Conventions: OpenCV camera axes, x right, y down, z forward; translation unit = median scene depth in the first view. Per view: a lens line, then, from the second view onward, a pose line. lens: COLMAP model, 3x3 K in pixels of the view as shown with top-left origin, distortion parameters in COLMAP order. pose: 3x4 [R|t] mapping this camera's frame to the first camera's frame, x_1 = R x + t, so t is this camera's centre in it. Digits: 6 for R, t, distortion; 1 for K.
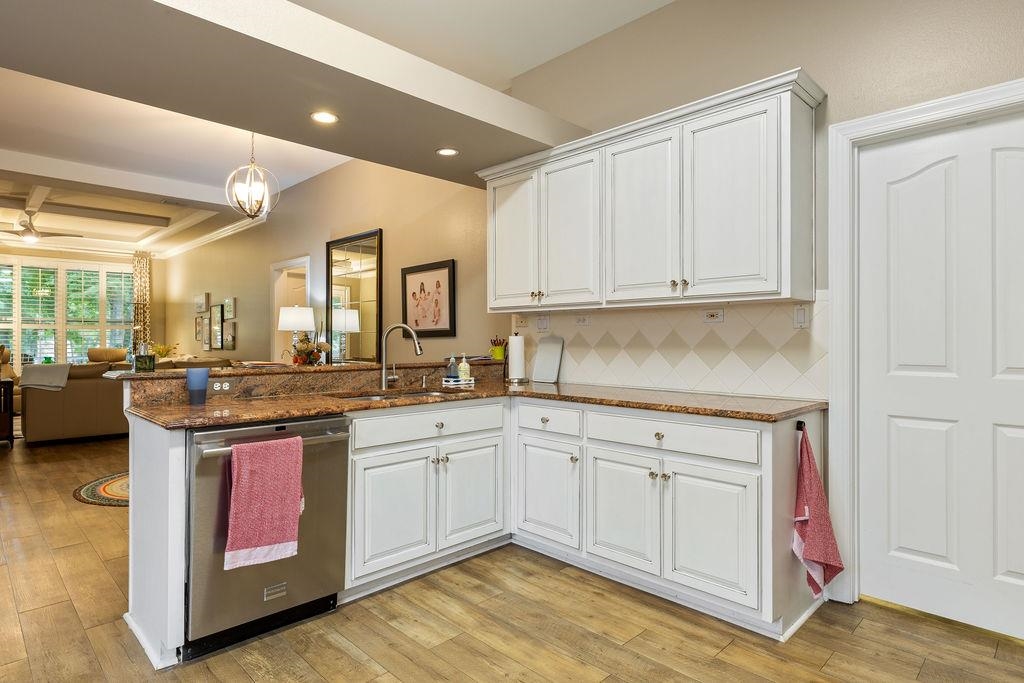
lens RADIAL K [[563.8, 0, 501.4], [0, 563.8, 337.5], [0, 0, 1]] dist [0.011188, -0.003717]
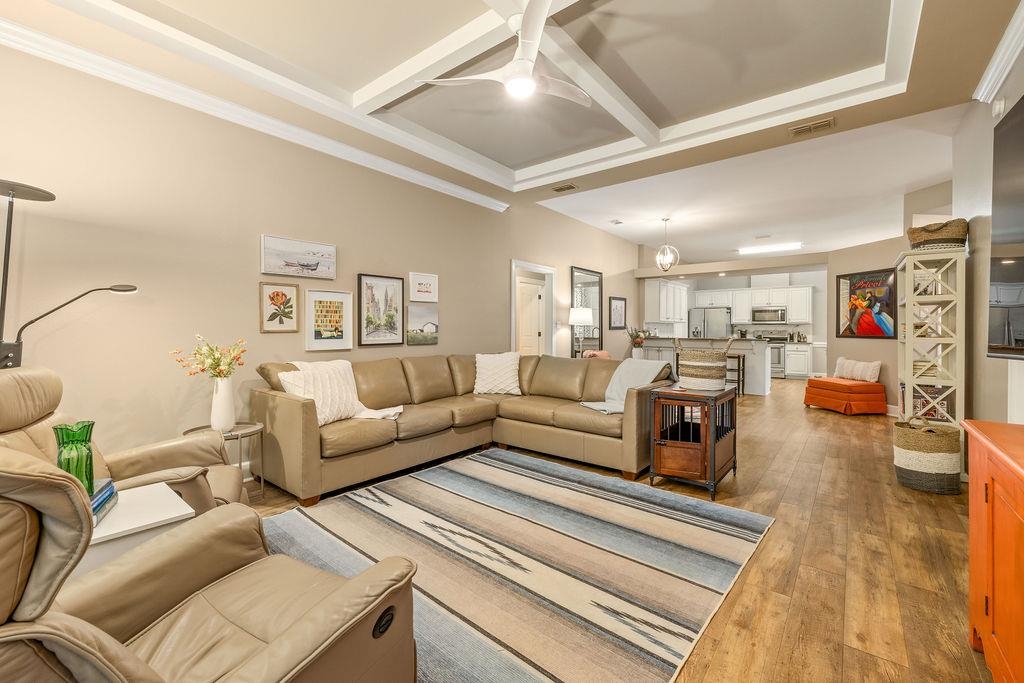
lens RADIAL K [[430.1, 0, 513.0], [0, 430.1, 330.5], [0, 0, 1]] dist [-0.002222, -0.000103]
pose [[-0.127948, -0.001240, 0.991780, -3.066626], [-0.006079, 0.999981, 0.000466, 0.011726], [-0.991762, -0.005969, -0.127953, 2.798747]]
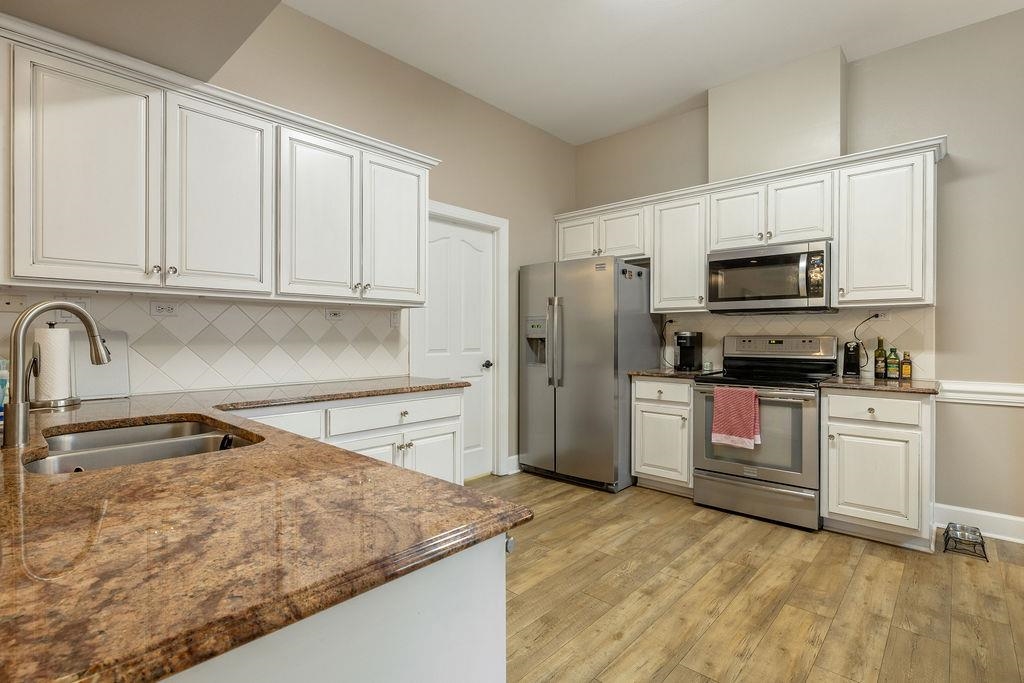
lens RADIAL K [[493.8, 0, 523.8], [0, 493.8, 338.2], [0, 0, 1]] dist [-0.003546, 0.001001]
pose [[-0.073614, -0.004988, 0.997274, -0.685435], [-0.003944, 0.999981, 0.004711, 0.004437], [-0.997279, -0.003587, -0.073632, 0.702408]]
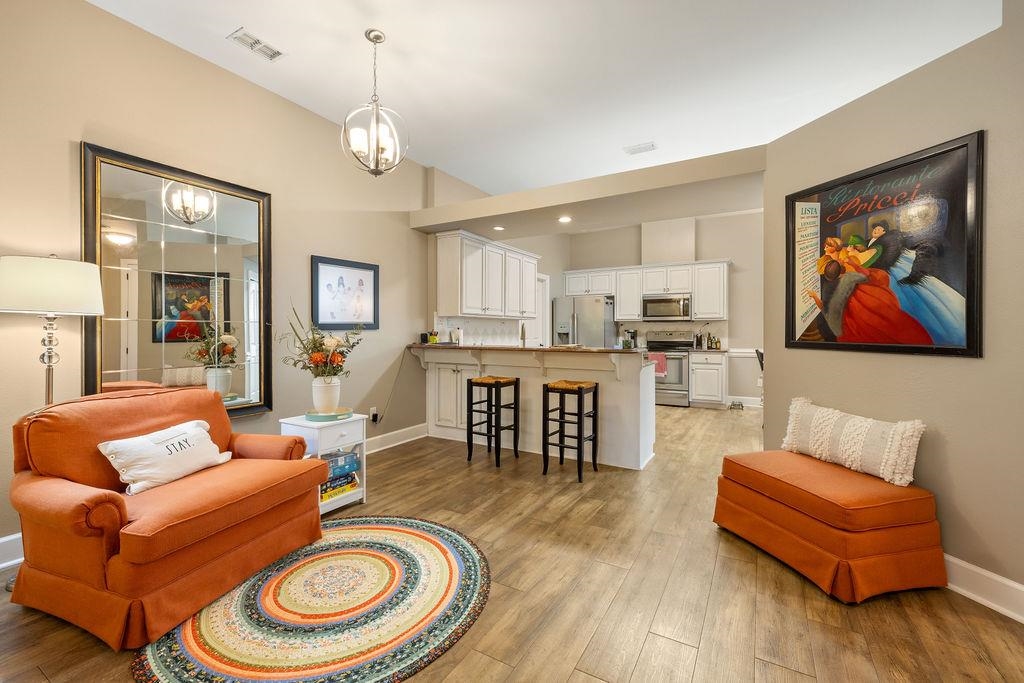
lens RADIAL K [[430.1, 0, 510.6], [0, 430.1, 334.0], [0, 0, 1]] dist [-0.002222, -0.000103]
pose [[-0.269369, -0.005129, 0.963023, -1.695171], [-0.002149, 0.999987, 0.004725, 0.006214], [-0.963035, -0.000797, -0.269376, 1.573026]]
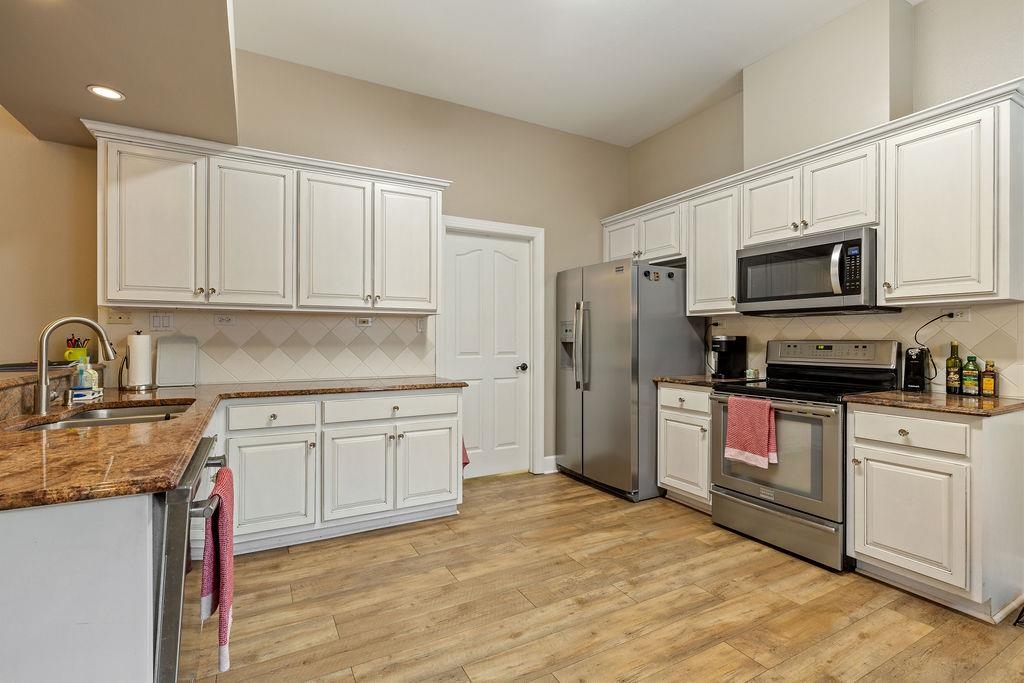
lens RADIAL K [[477.5, 0, 513.1], [0, 477.5, 339.4], [0, 0, 1]] dist [-0.004710, 0.001090]
pose [[0.263951, -0.000479, 0.964536, -0.666587], [-0.004077, 0.999990, 0.001612, 0.000855], [-0.964527, -0.004358, 0.263947, 0.350506]]
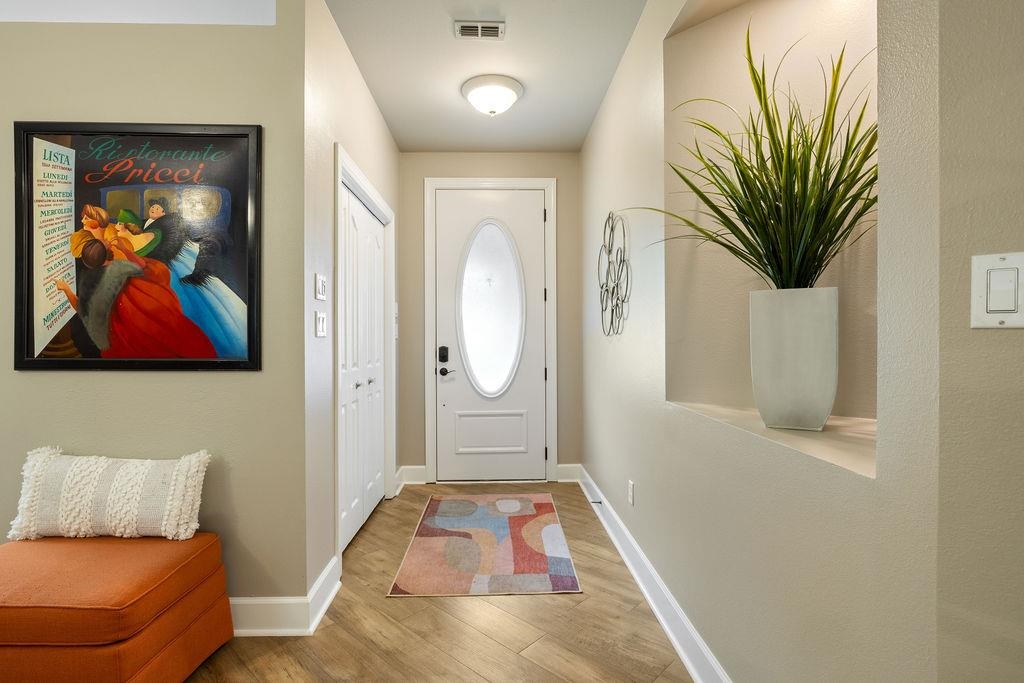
lens RADIAL K [[519.9, 0, 513.4], [0, 519.9, 337.5], [0, 0, 1]] dist [-0.002849, 0.000791]
pose [[-0.999528, 0.003177, -0.030546, -1.592138], [0.003351, 0.999978, -0.005644, 0.002407], [0.030528, -0.005744, -0.999517, 1.448979]]
